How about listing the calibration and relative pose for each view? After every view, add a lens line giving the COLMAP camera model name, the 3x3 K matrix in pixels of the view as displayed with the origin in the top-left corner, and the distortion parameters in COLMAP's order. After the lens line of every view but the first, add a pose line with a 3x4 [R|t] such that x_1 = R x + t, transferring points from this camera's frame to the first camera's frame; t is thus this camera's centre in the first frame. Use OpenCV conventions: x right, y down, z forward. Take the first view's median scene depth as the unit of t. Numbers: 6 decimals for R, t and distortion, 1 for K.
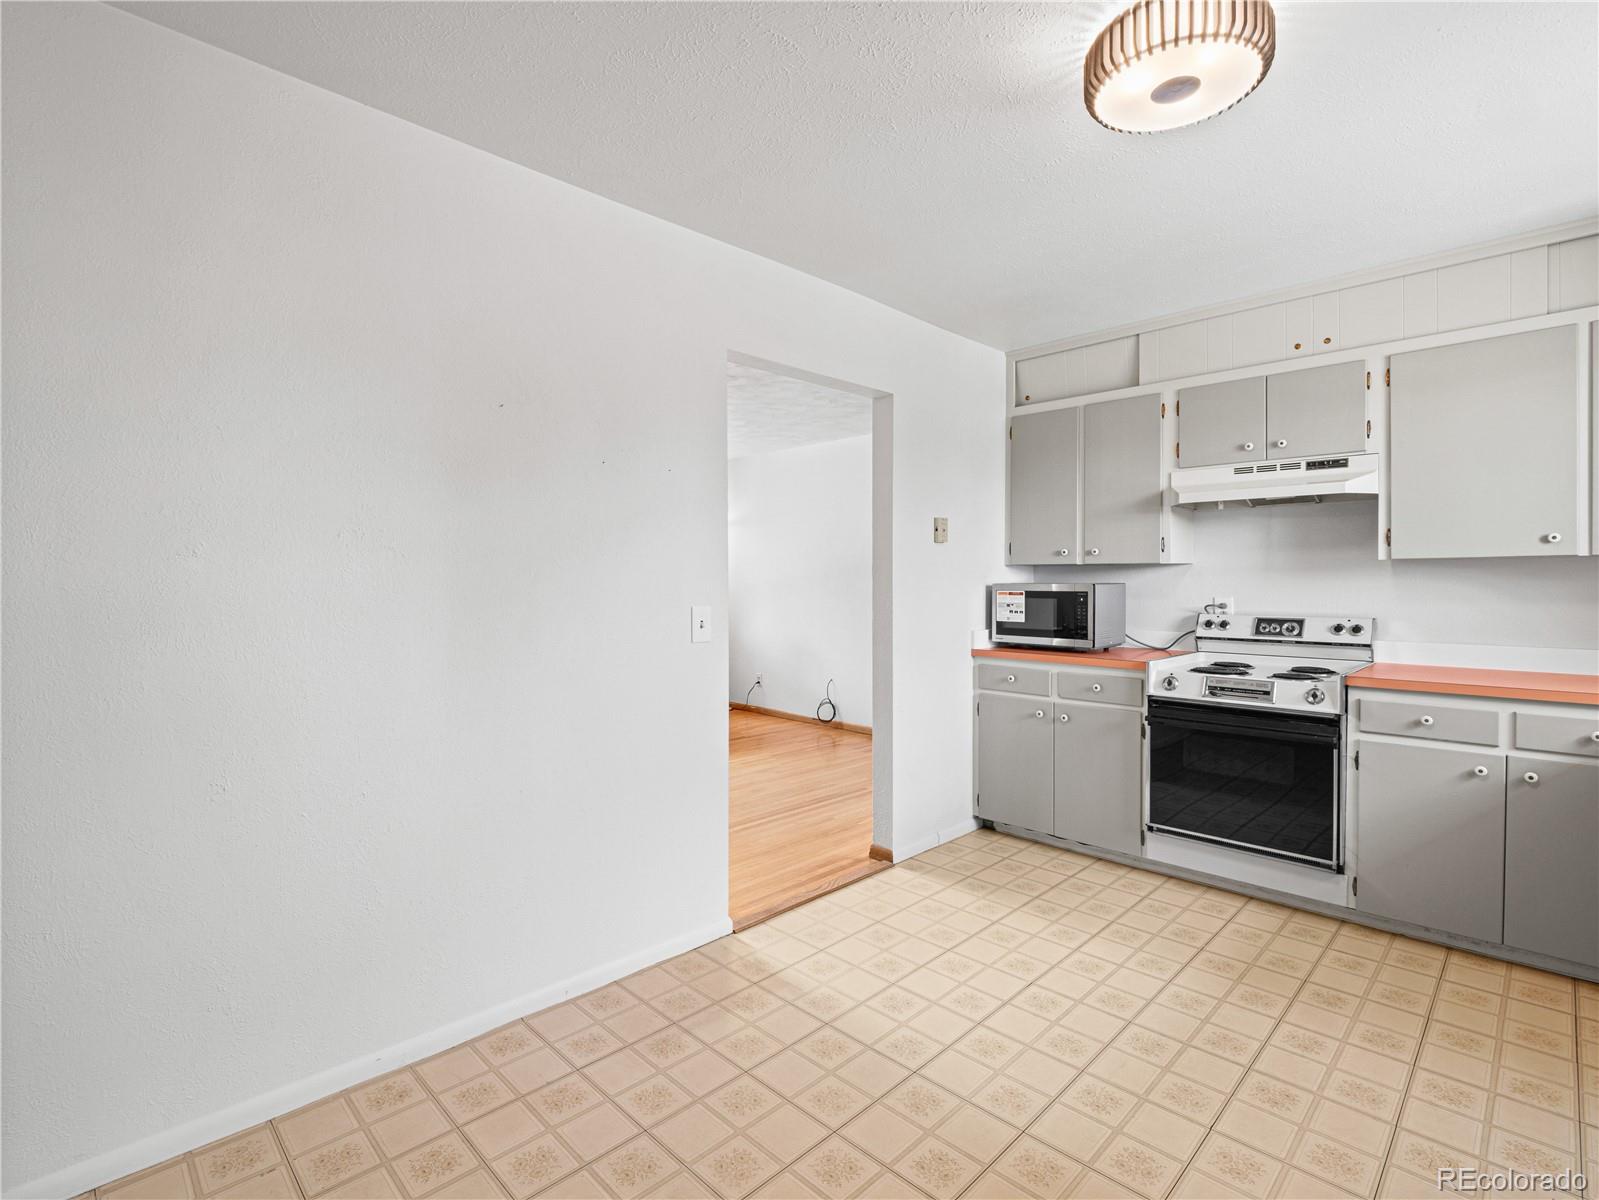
lens RADIAL K [[768.3, 0, 793.7], [0, 768.3, 593.6], [0, 0, 1]] dist [-0.007734, -0.000167]
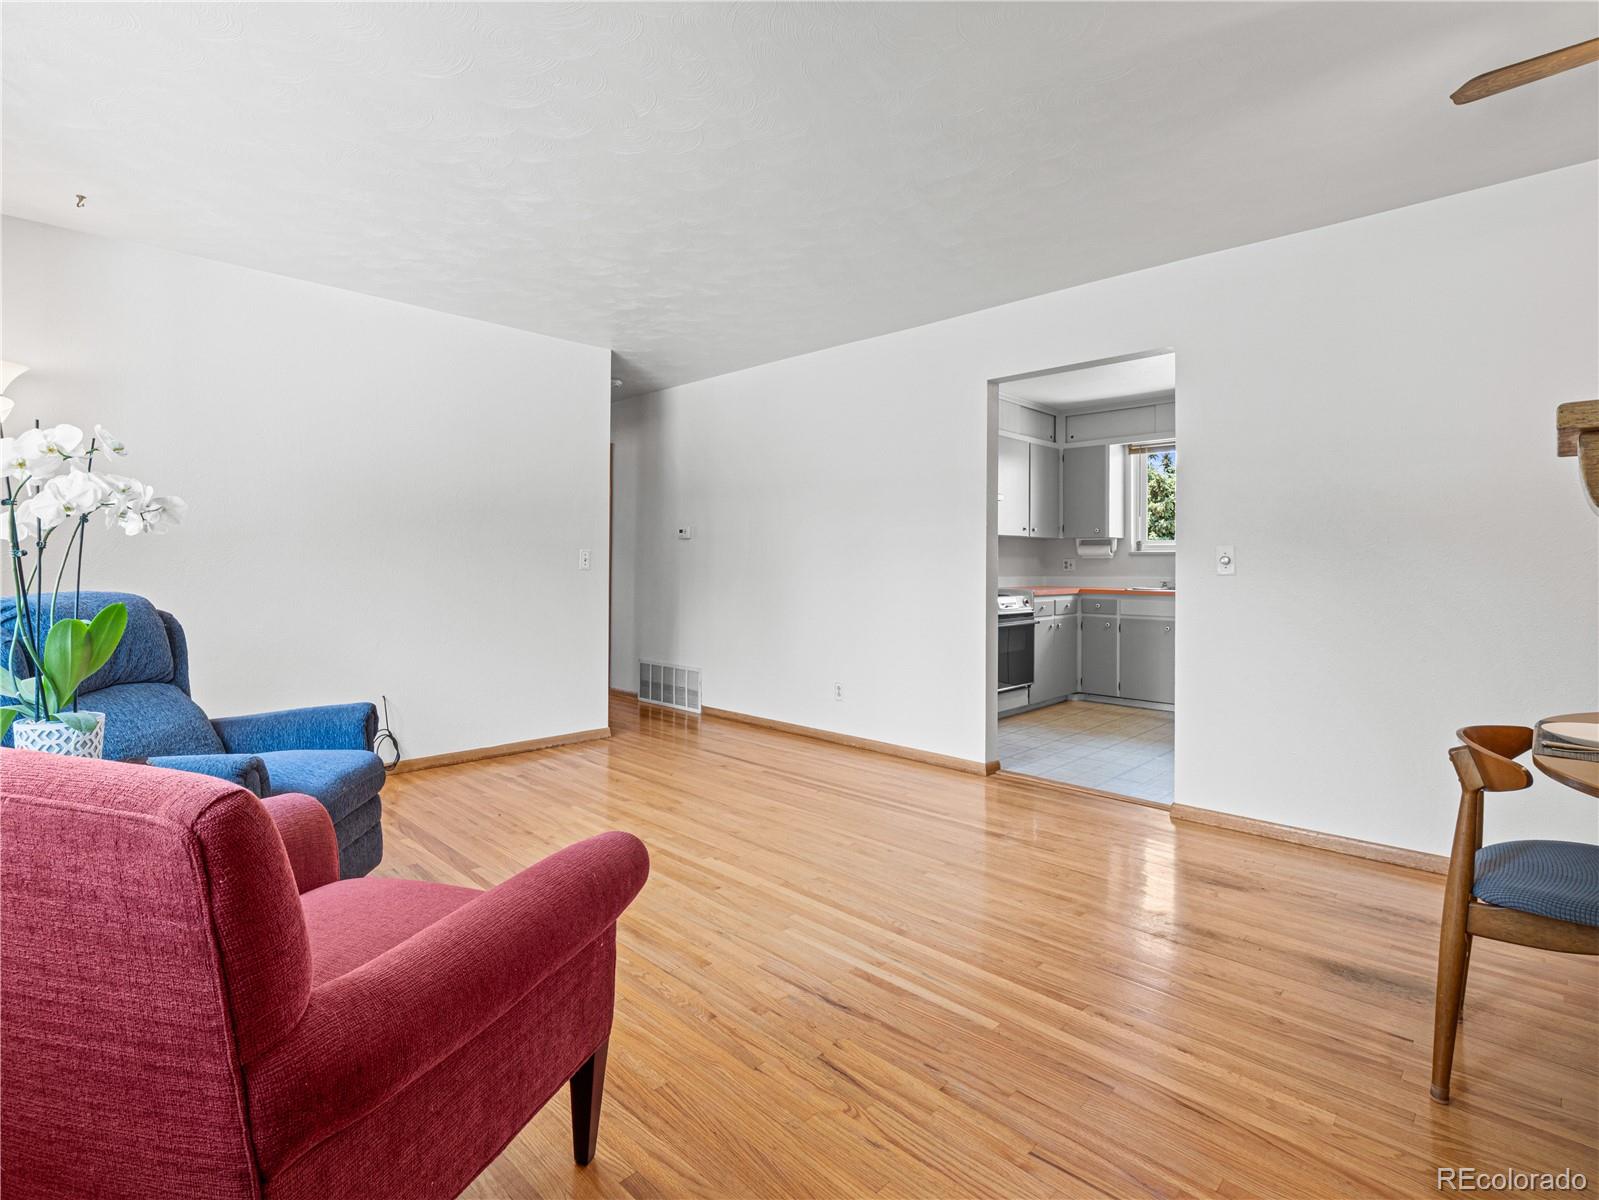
lens RADIAL K [[788.8, 0, 797.7], [0, 788.8, 556.1], [0, 0, 1]] dist [-0.001627, -0.000113]
pose [[-0.016845, 0.008463, 0.999822, -1.158919], [0.008556, 0.999929, -0.008320, 0.021260], [-0.999822, 0.008414, -0.016916, 1.390705]]
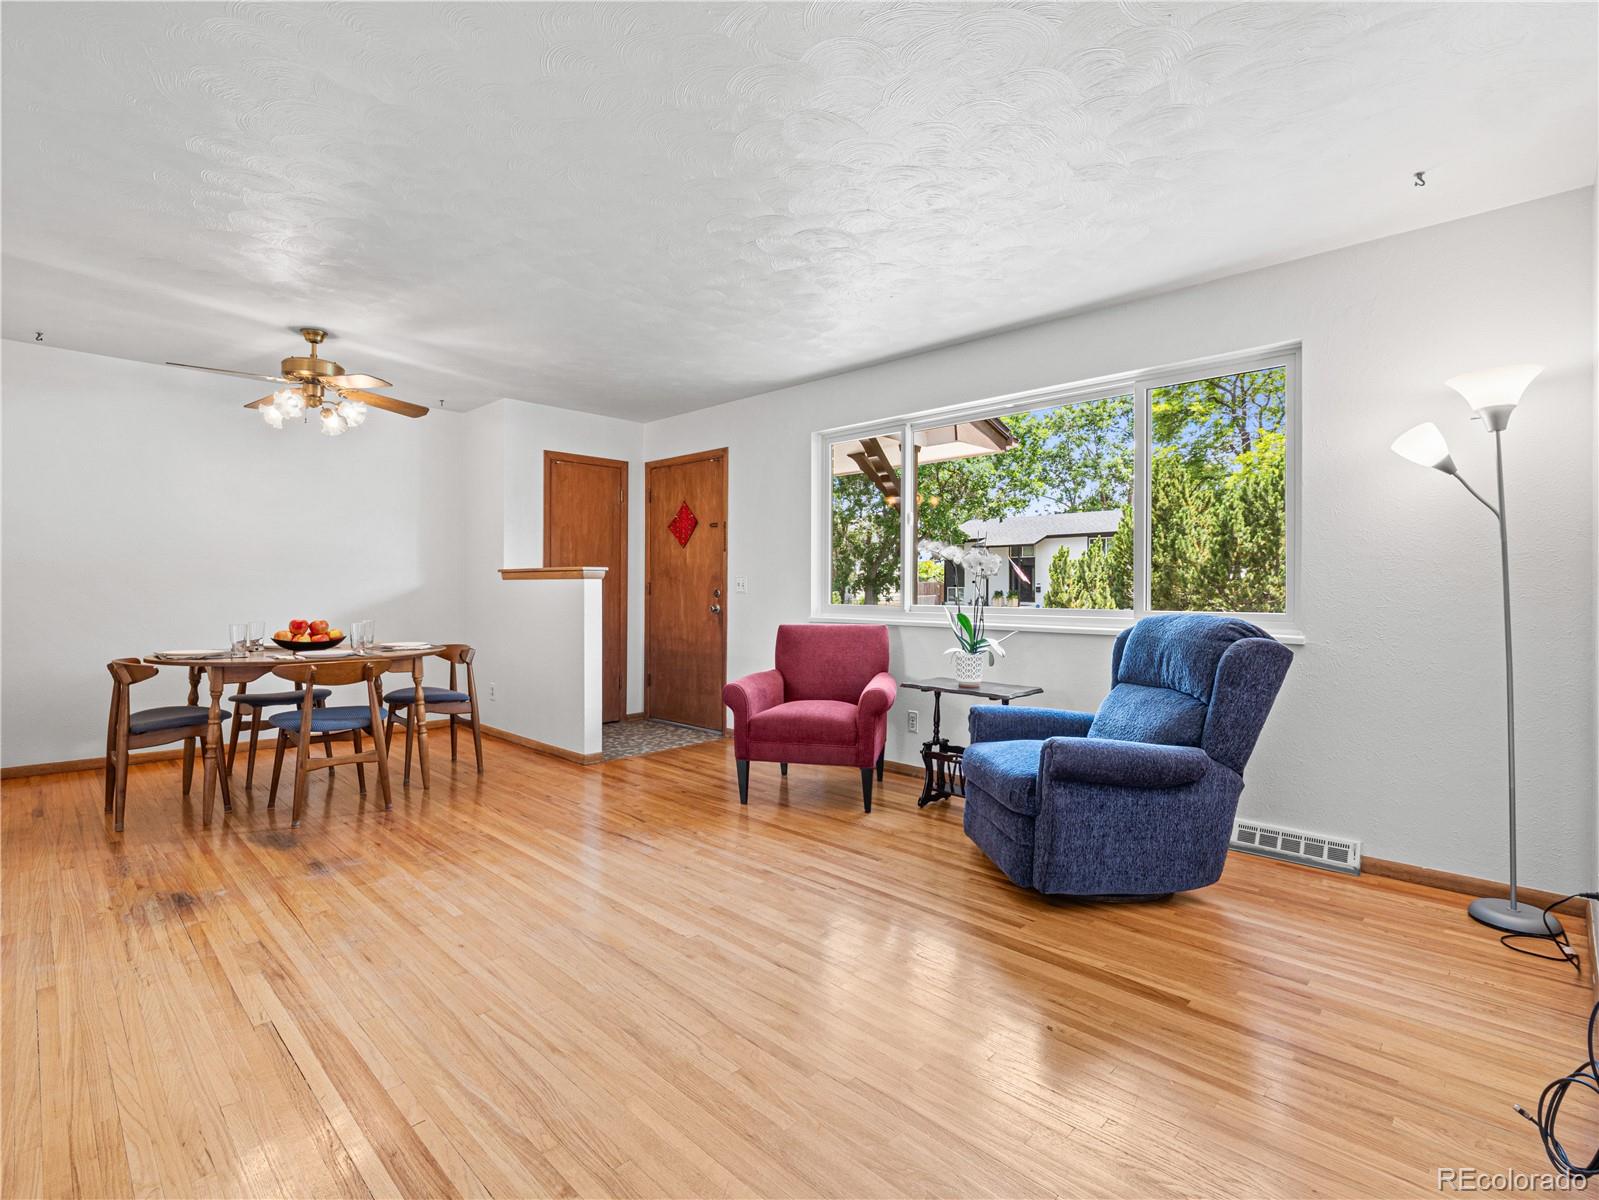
lens RADIAL K [[768.3, 0, 793.7], [0, 768.3, 593.6], [0, 0, 1]] dist [-0.007734, -0.000167]
pose [[0.006499, 0.004222, -0.999970, 0.497757], [-0.021060, 0.999770, 0.004084, 0.024957], [0.999757, 0.021033, 0.006586, 1.569608]]
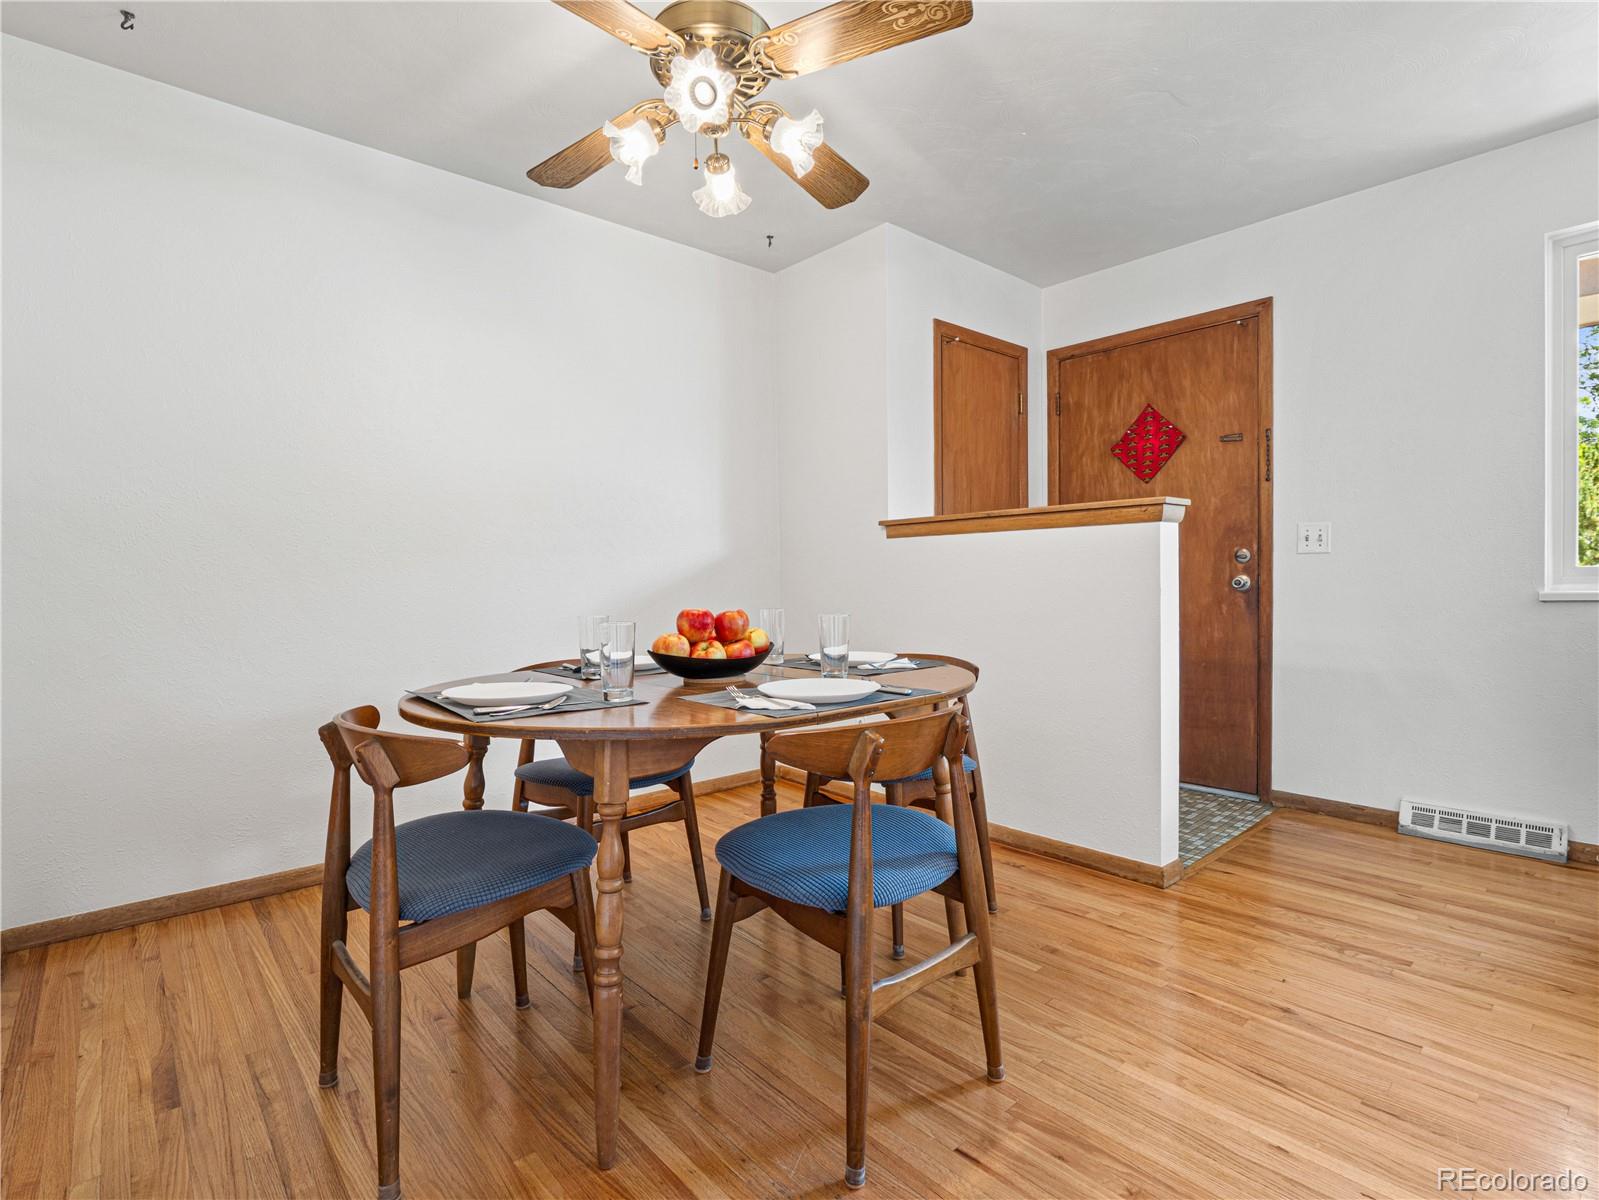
lens RADIAL K [[786.2, 0, 799.5], [0, 786.2, 600.0], [0, 0, 1]] dist [-0.010282, -0.000590]
pose [[-0.058059, 0.027343, -0.997939, -0.188758], [-0.002319, 0.999618, 0.027524, 0.066879], [0.998310, 0.003912, -0.057974, 0.882026]]
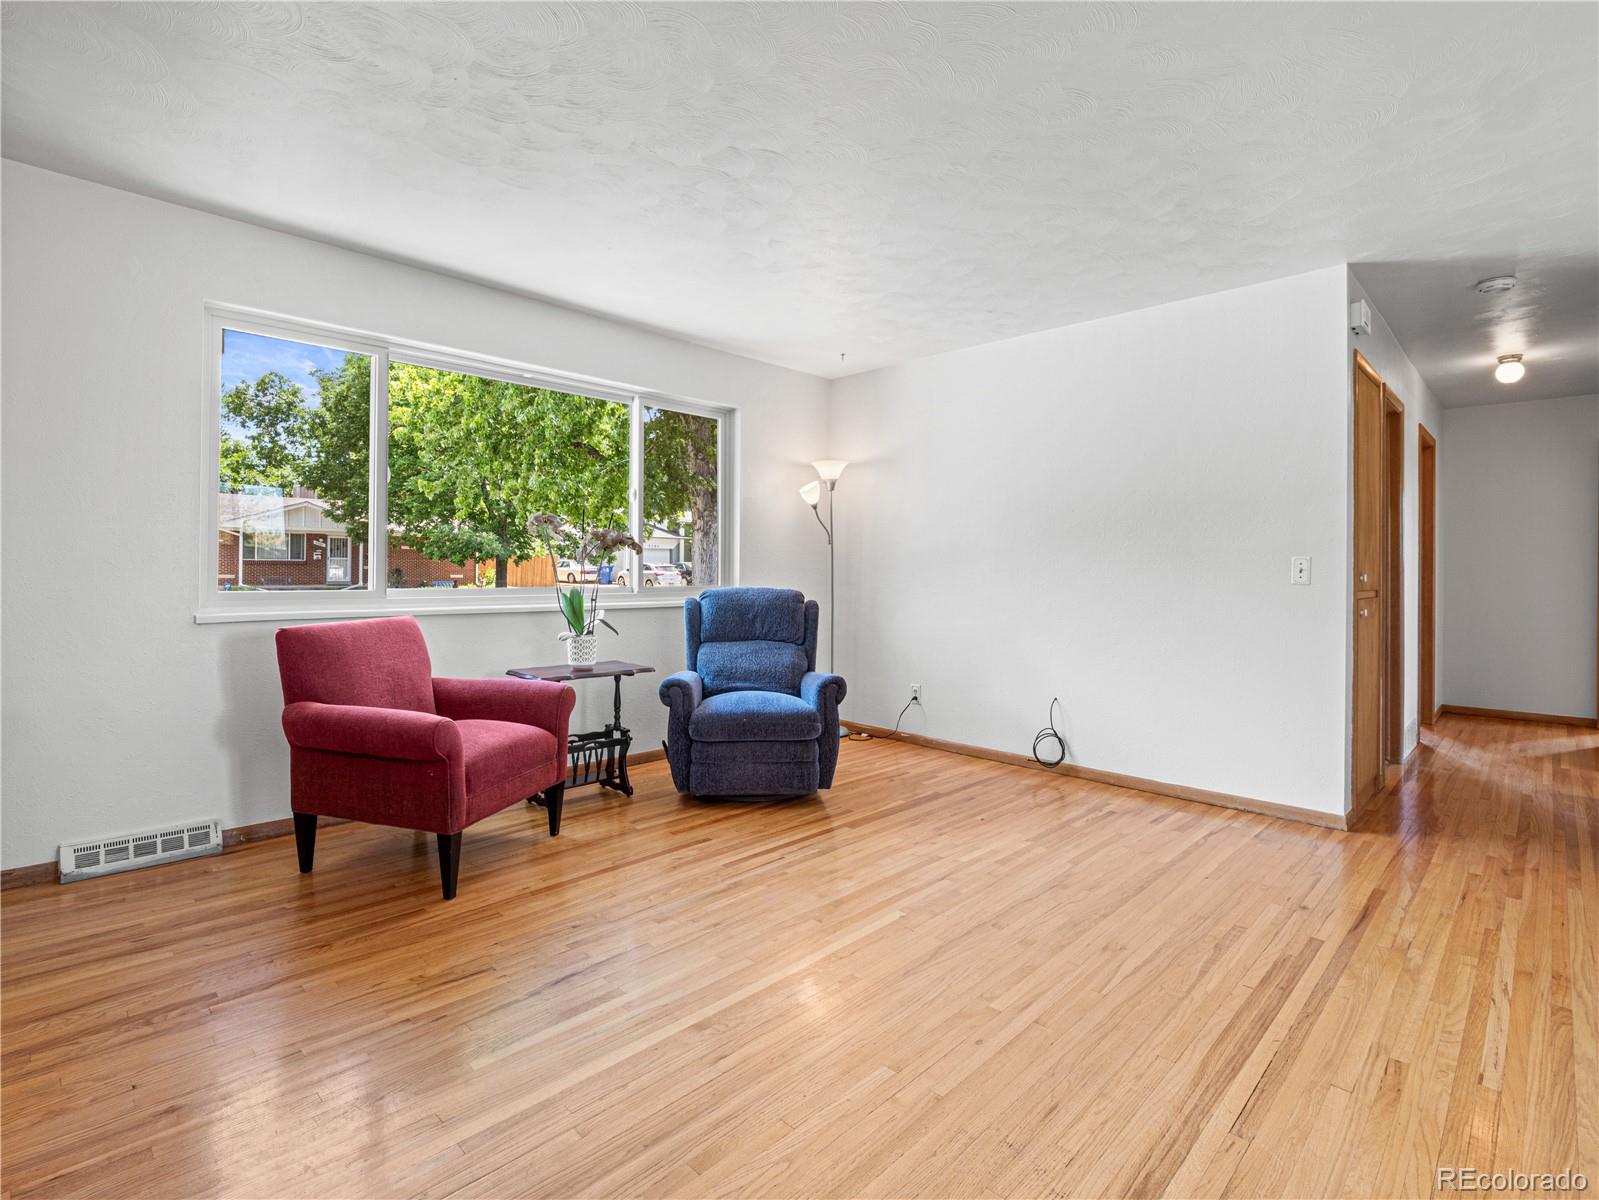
lens RADIAL K [[779.1, 0, 782.9], [0, 779.1, 563.2], [0, 0, 1]] dist [-0.013865, -0.000588]
pose [[0.999965, 0.008367, 0.000759, -0.365953], [-0.008345, 0.999654, -0.024942, 0.034706], [-0.000967, 0.024935, 0.999689, 0.703246]]
